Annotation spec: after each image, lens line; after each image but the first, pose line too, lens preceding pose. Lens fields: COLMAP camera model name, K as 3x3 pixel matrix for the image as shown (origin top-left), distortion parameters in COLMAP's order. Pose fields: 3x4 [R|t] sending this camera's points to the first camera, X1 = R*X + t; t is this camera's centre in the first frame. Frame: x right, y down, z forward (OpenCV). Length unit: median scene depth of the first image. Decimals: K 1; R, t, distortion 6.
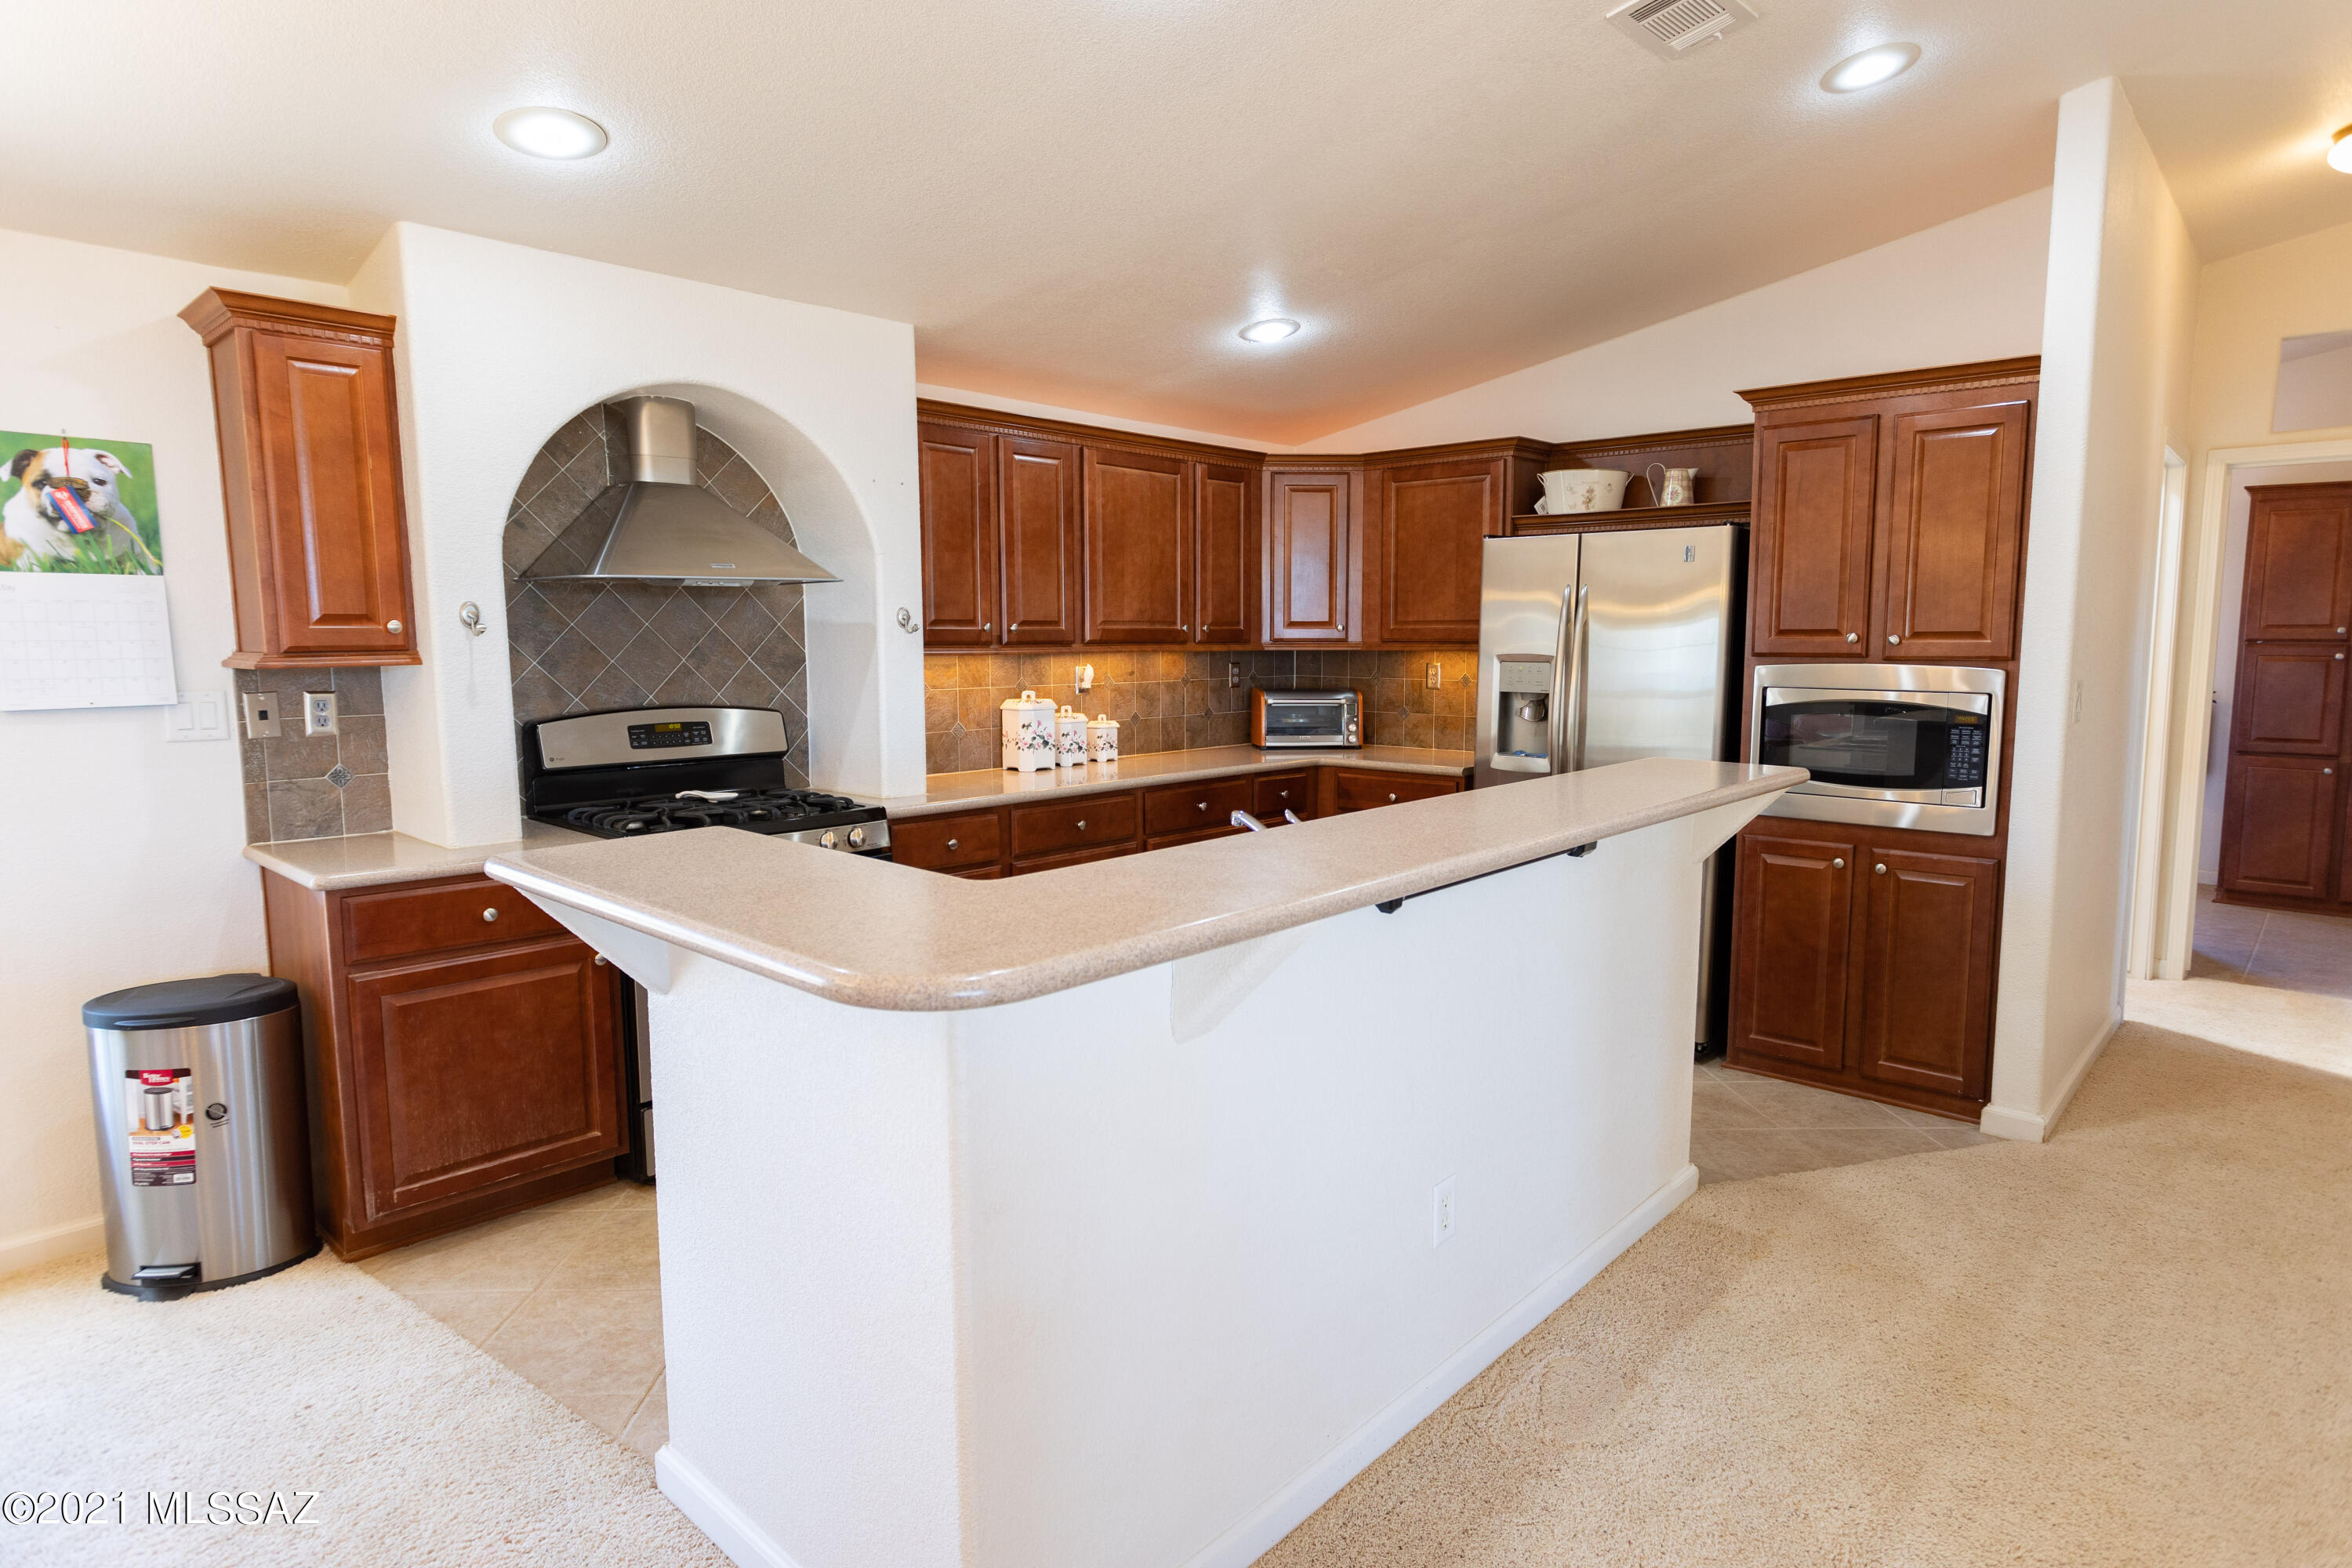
lens RADIAL K [[1279.4, 0, 1191.4], [0, 1279.4, 773.8], [0, 0, 1]] dist [-0.000184, 0.002112]
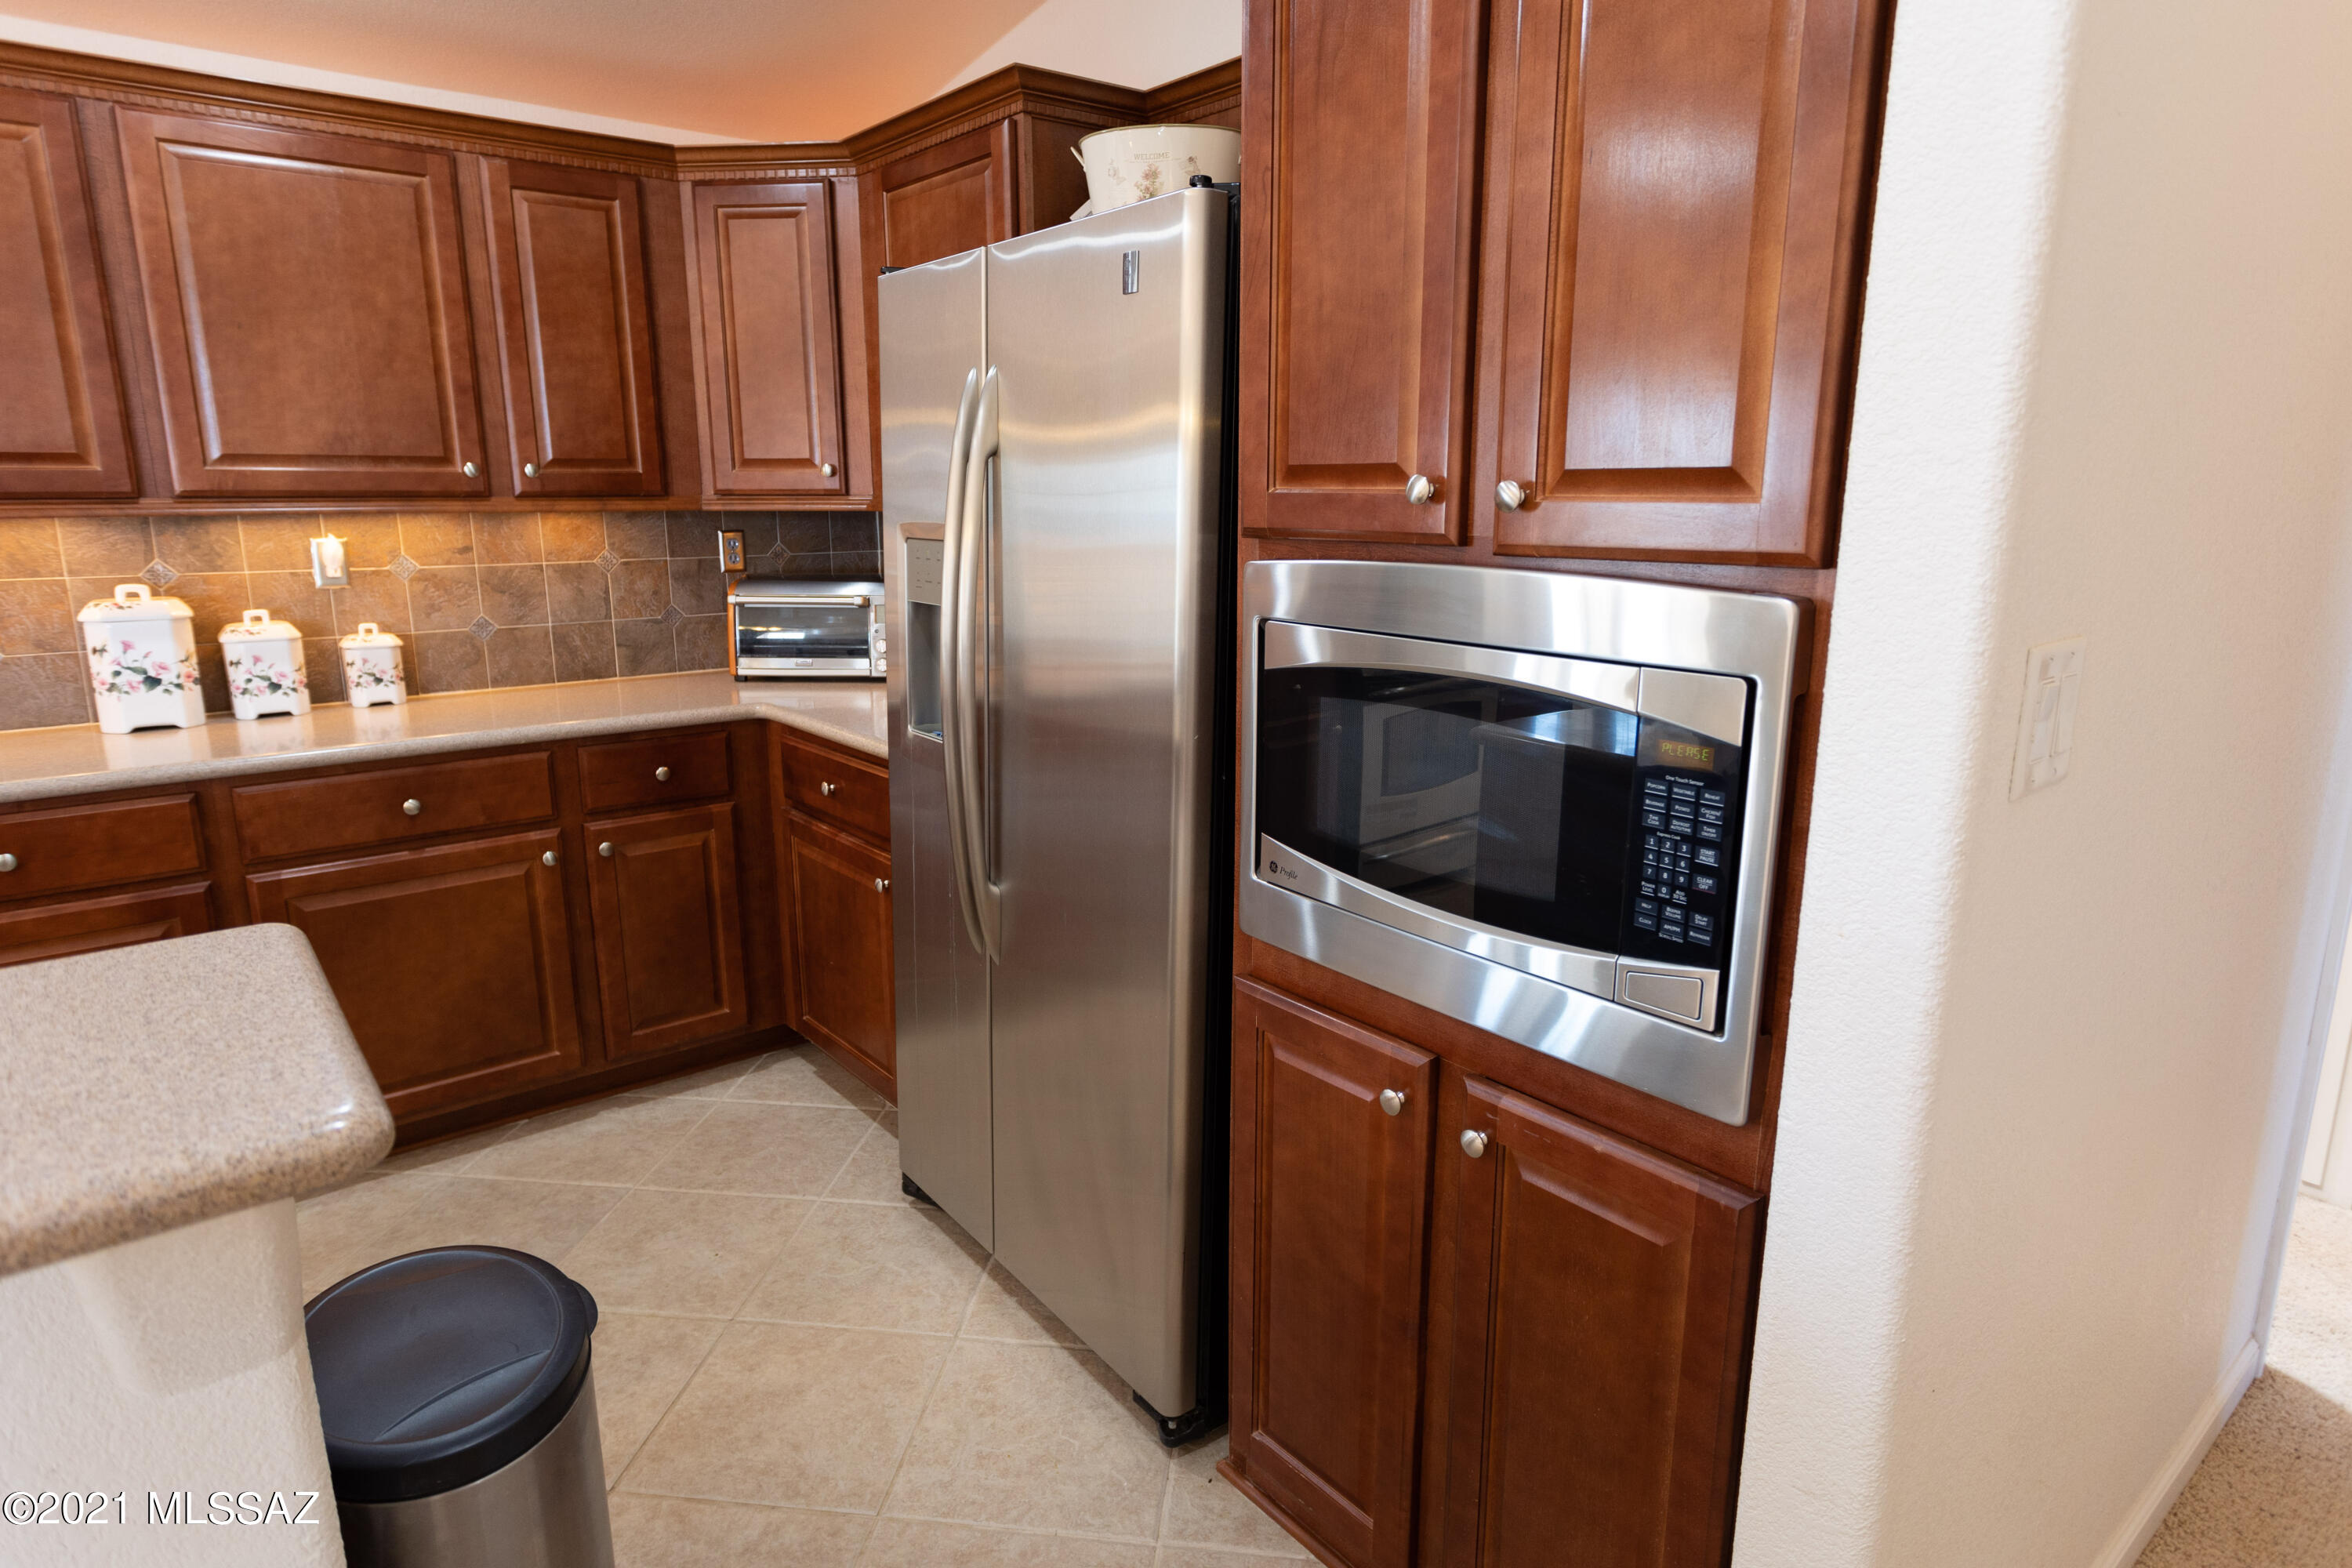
lens RADIAL K [[1289.3, 0, 1178.2], [0, 1289.3, 771.0], [0, 0, 1]] dist [0.000408, 0.000990]
pose [[0.988814, 0.032972, -0.145466, 0.466594], [-0.016911, 0.993755, 0.110299, -0.062705], [0.148195, -0.106605, 0.983196, 0.592593]]
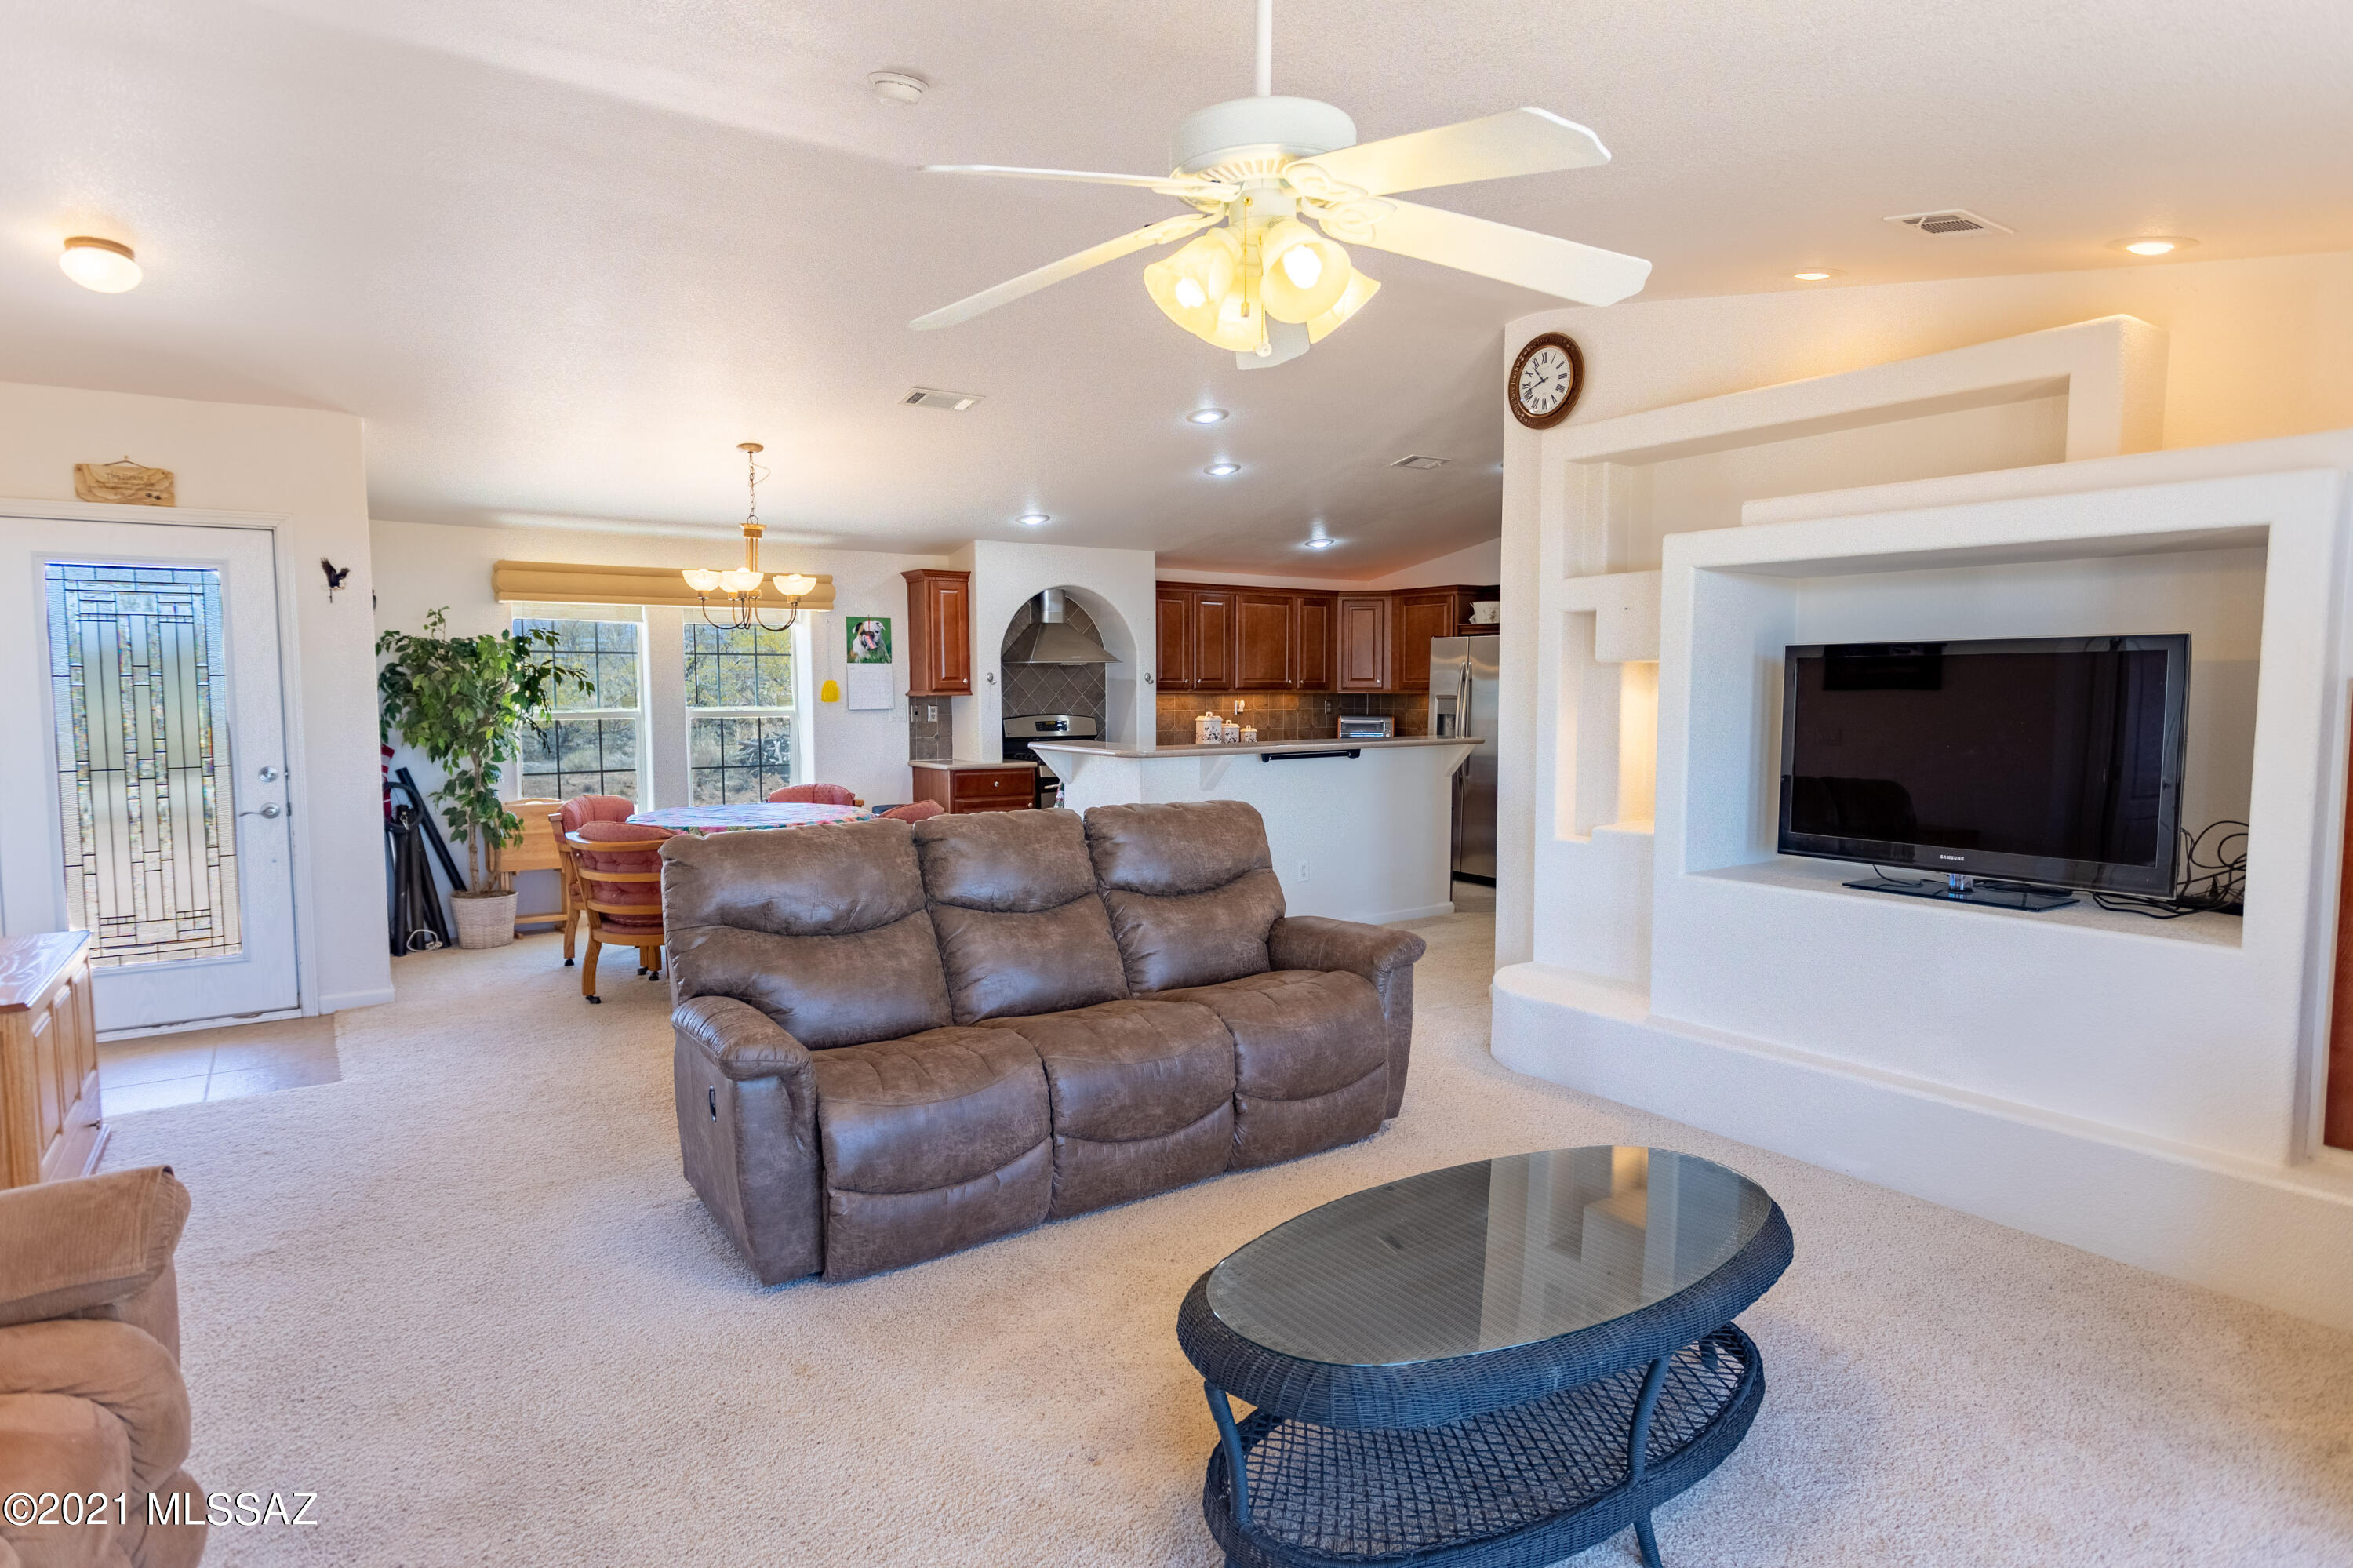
lens RADIAL K [[1289.9, 0, 1178.7], [0, 1289.9, 771.0], [0, 0, 1]] dist [0.000408, 0.000990]
pose [[0.974409, 0.017257, -0.224118, 0.338756], [-0.026607, 0.998894, -0.038767, 0.129490], [0.223201, 0.043738, 0.973791, -1.190384]]
